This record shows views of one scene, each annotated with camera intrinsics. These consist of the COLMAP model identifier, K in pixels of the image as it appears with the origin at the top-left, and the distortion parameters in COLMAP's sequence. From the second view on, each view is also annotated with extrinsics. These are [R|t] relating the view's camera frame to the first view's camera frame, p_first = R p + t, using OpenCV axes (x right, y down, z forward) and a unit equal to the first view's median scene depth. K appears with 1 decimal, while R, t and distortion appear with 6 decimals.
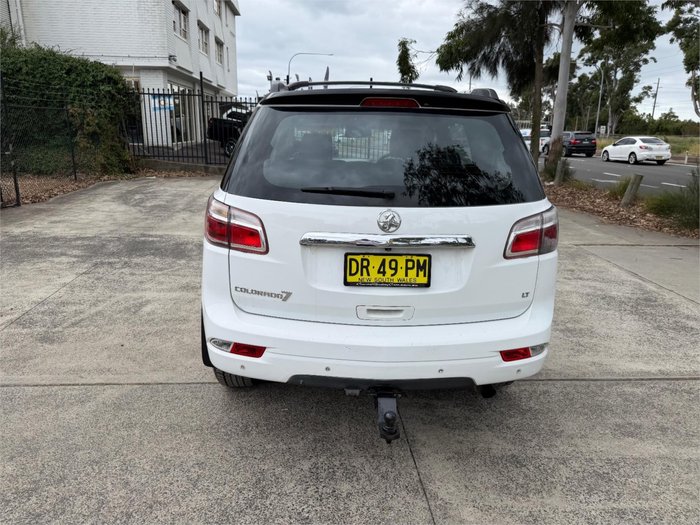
lens RADIAL K [[508.6, 0, 342.0], [0, 508.6, 255.2], [0, 0, 1]] dist [0.001980, -0.008825]
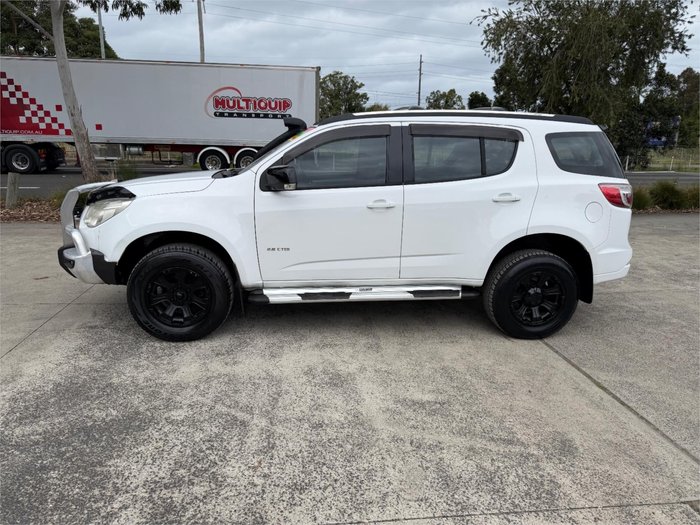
lens RADIAL K [[494.3, 0, 349.1], [0, 494.3, 263.5], [0, 0, 1]] dist [0.019437, -0.026996]
pose [[-0.099930, -0.264830, 0.959103, -1.879285], [0.222113, 0.933667, 0.280949, -0.550156], [-0.969887, 0.241104, -0.034479, 2.059518]]
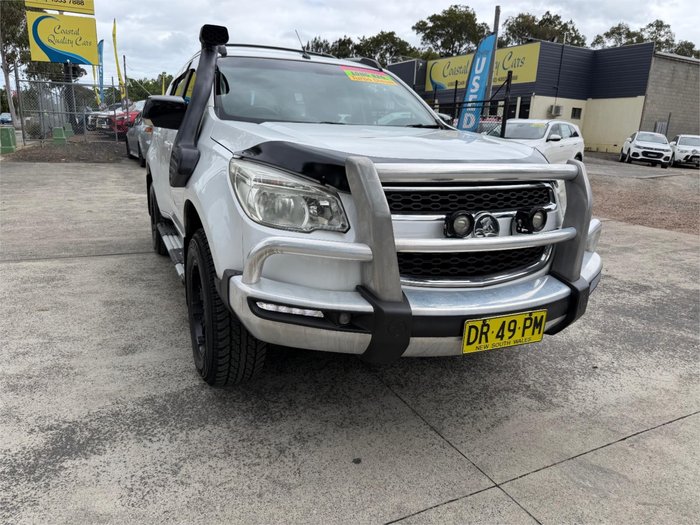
lens RADIAL K [[496.9, 0, 351.1], [0, 496.9, 261.6], [0, 0, 1]] dist [-0.001474, -0.000901]
pose [[-0.916001, 0.044517, -0.398698, 0.538635], [-0.154695, 0.877771, 0.453417, -0.697645], [0.370151, 0.477007, -0.797153, 3.448053]]
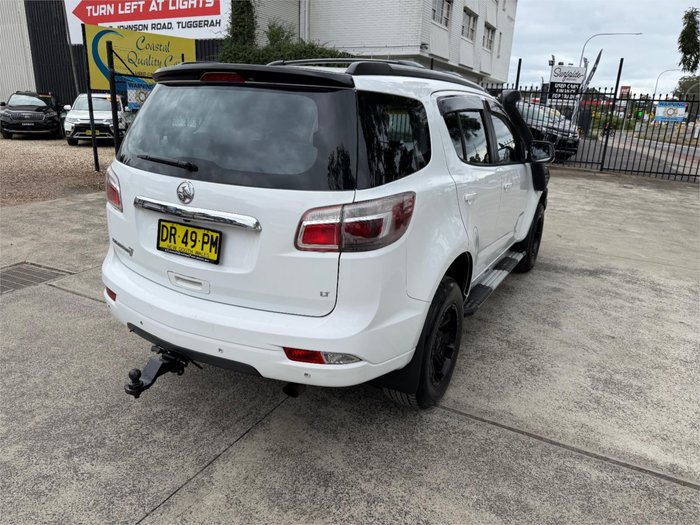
lens RADIAL K [[499.7, 0, 337.4], [0, 499.7, 261.5], [0, 0, 1]] dist [0.020650, -0.032982]
pose [[0.849242, 0.166111, -0.501194, 0.801257], [-0.147965, 0.986061, 0.076093, -0.047926], [0.506847, 0.009538, 0.861983, 0.263038]]
